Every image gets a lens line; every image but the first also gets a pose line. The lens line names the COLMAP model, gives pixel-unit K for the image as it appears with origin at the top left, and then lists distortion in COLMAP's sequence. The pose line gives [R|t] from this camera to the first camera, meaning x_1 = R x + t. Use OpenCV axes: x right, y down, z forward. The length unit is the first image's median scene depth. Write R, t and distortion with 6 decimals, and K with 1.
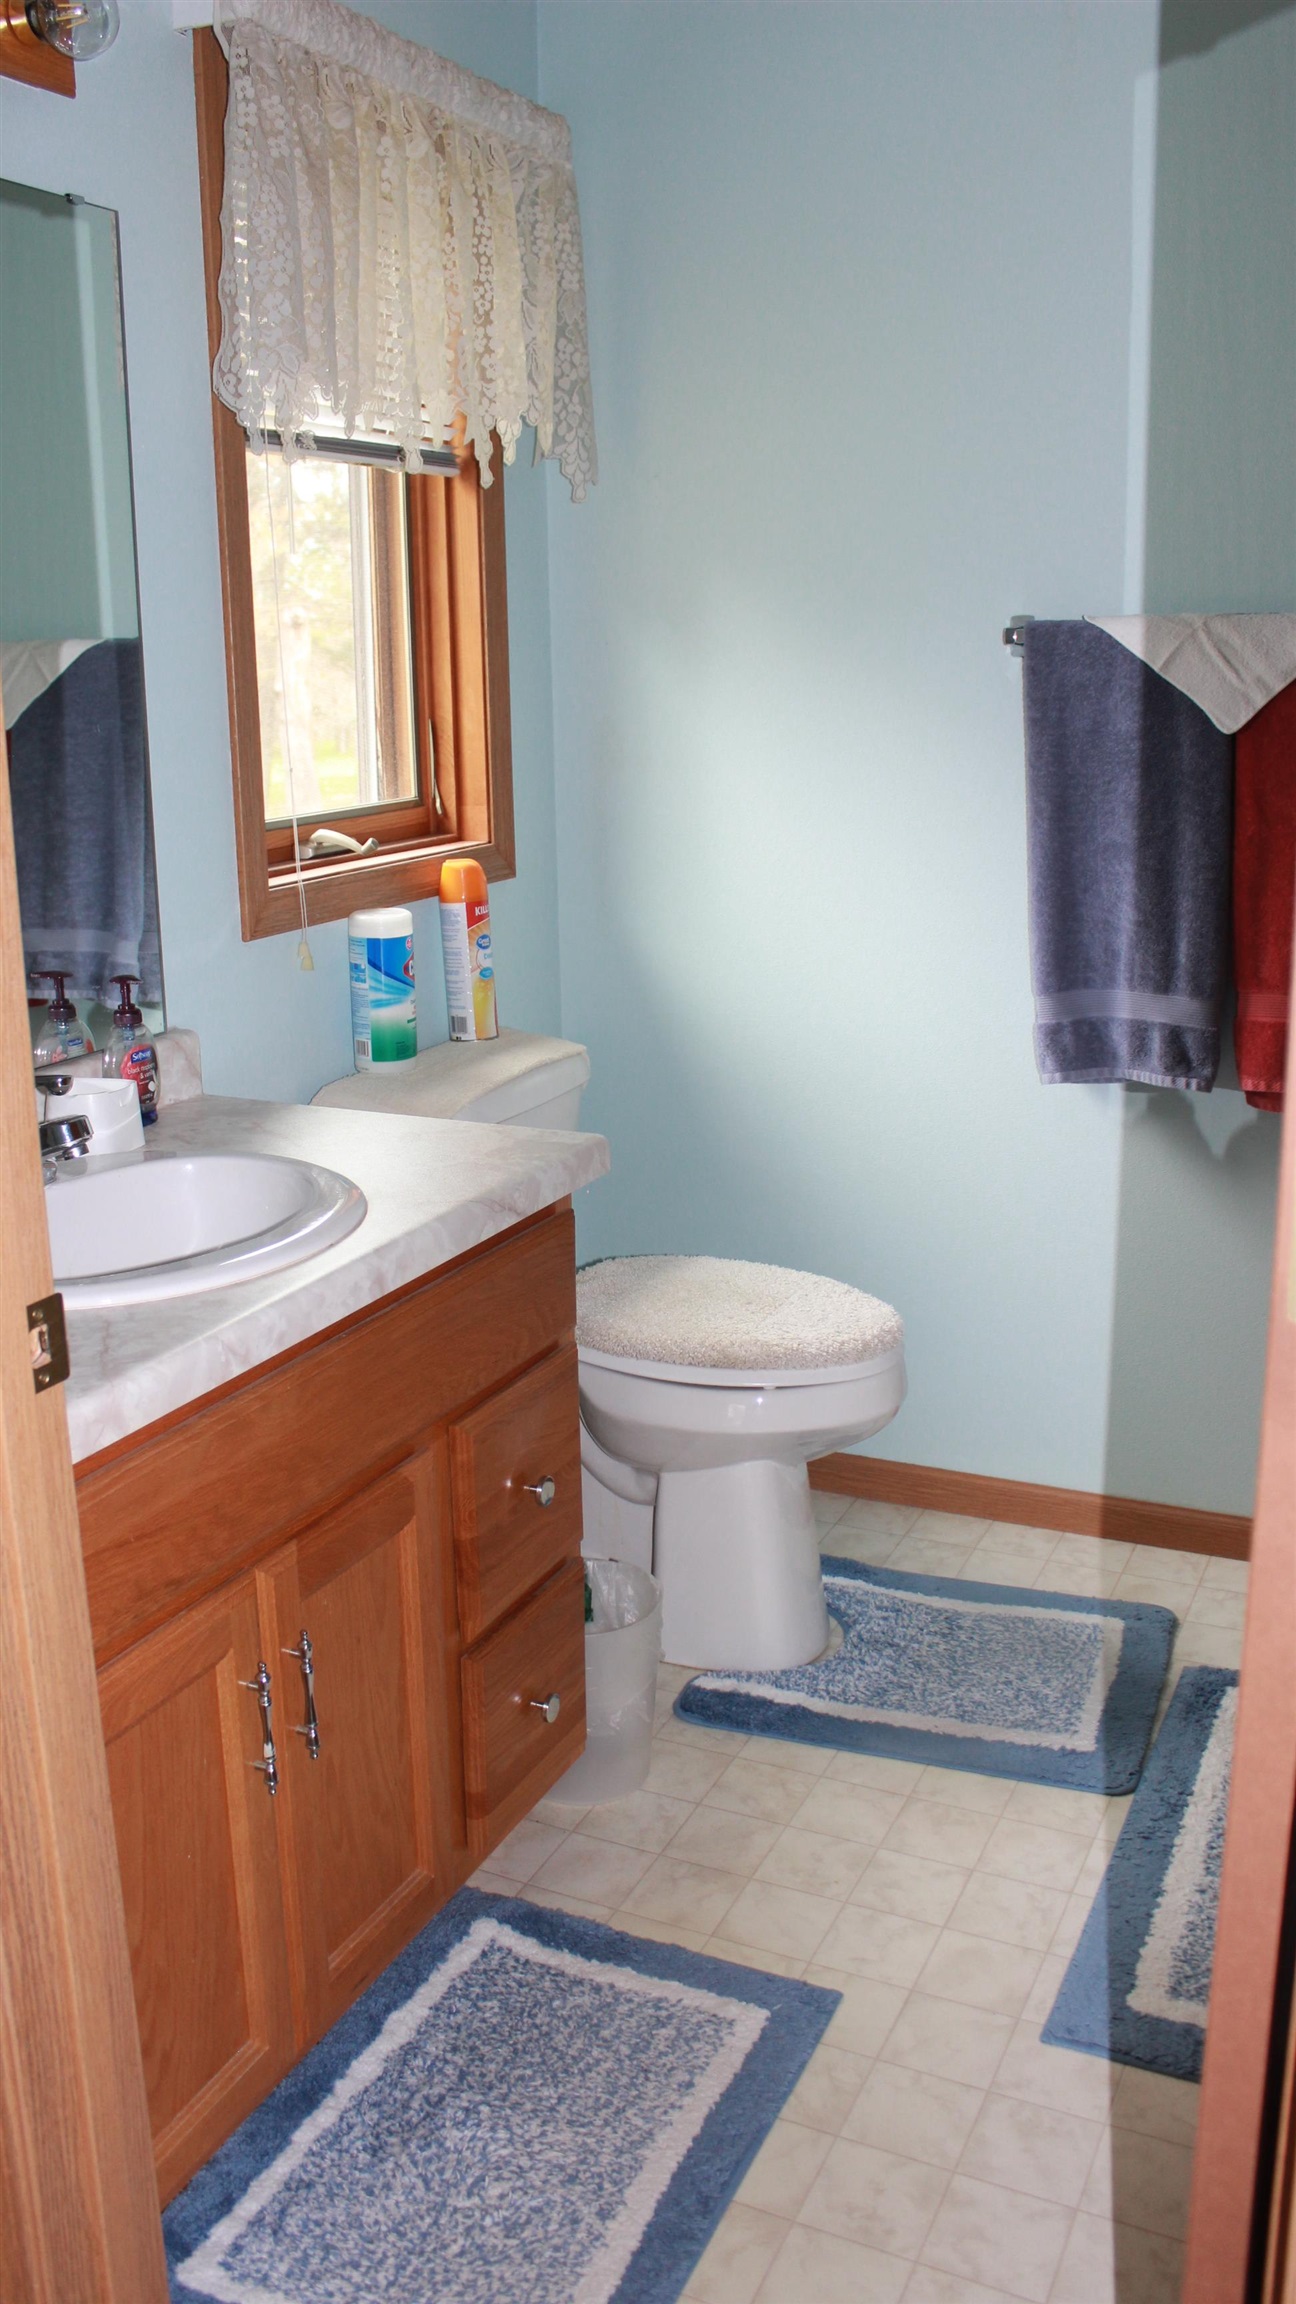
lens RADIAL K [[1943.4, 0, 636.9], [0, 1943.4, 1143.1], [0, 0, 1]] dist [-0.163528, 0.141984]
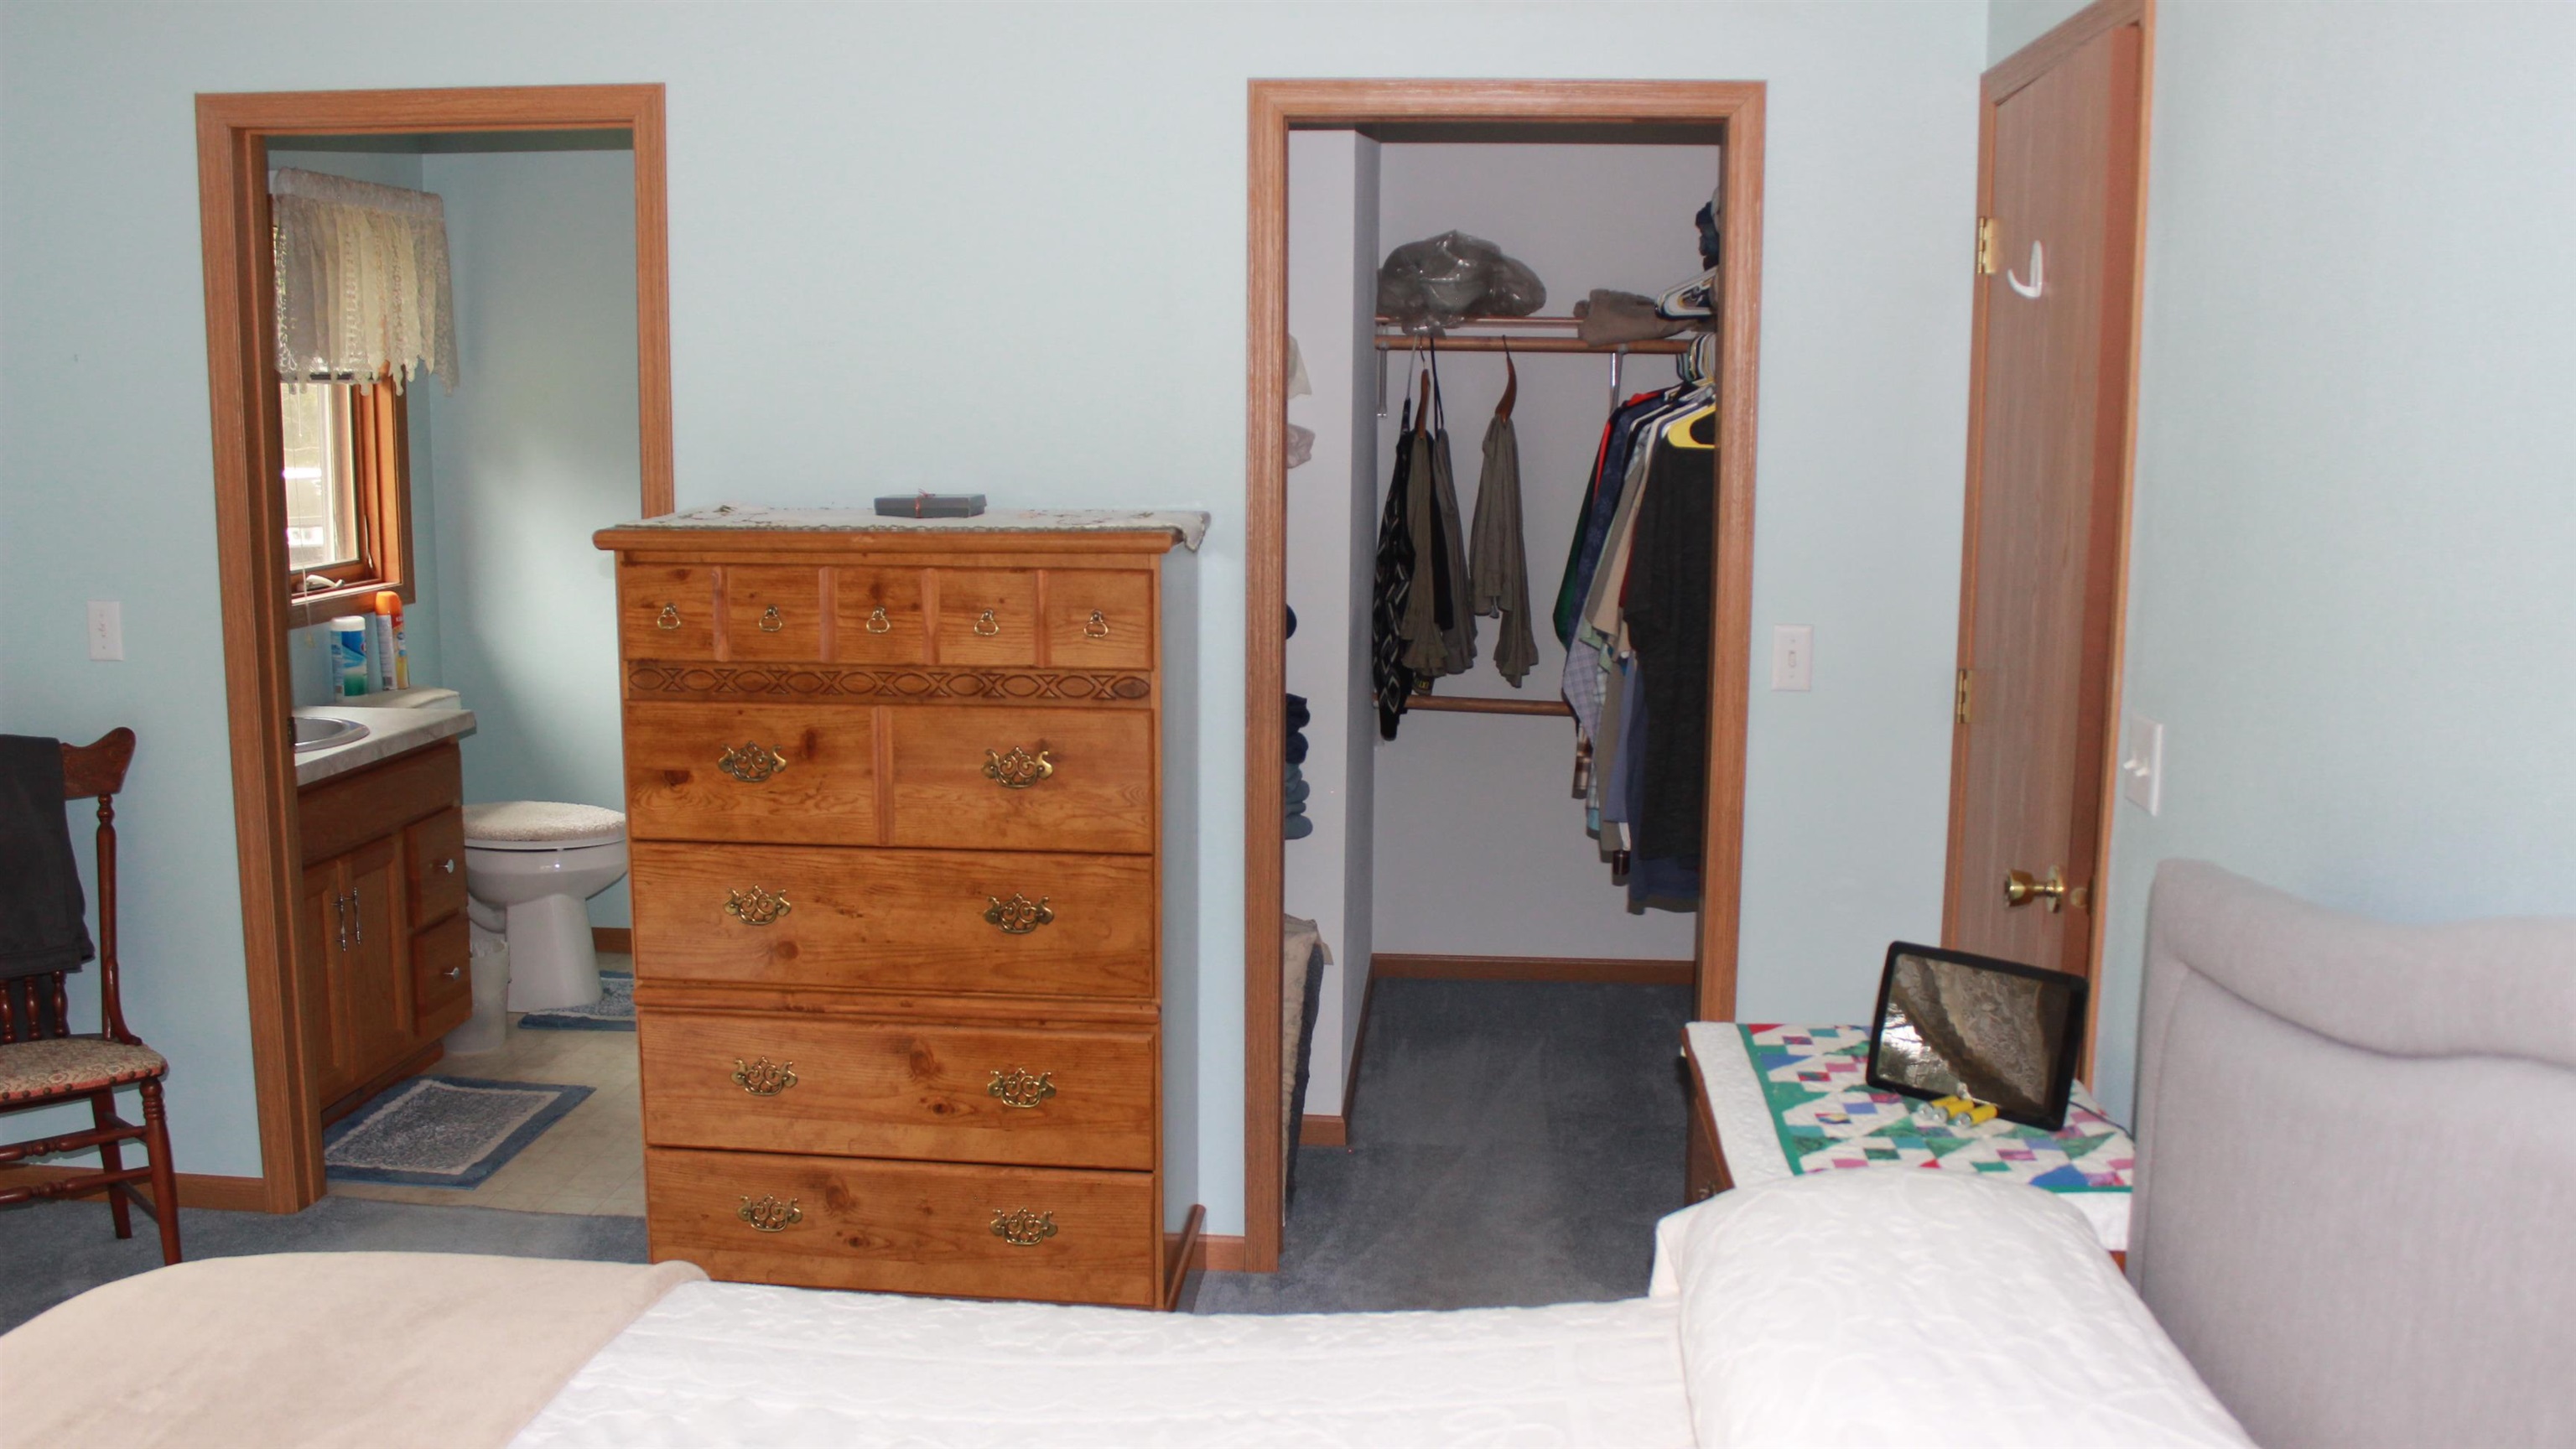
lens RADIAL K [[2172.8, 0, 1283.9], [0, 2172.8, 745.2], [0, 0, 1]] dist [-0.163528, 0.141984]
pose [[0.936474, -0.027626, 0.349647, 0.000556], [0.058730, 0.995169, -0.078670, 0.220236], [-0.345784, 0.094207, 0.933573, -1.238124]]
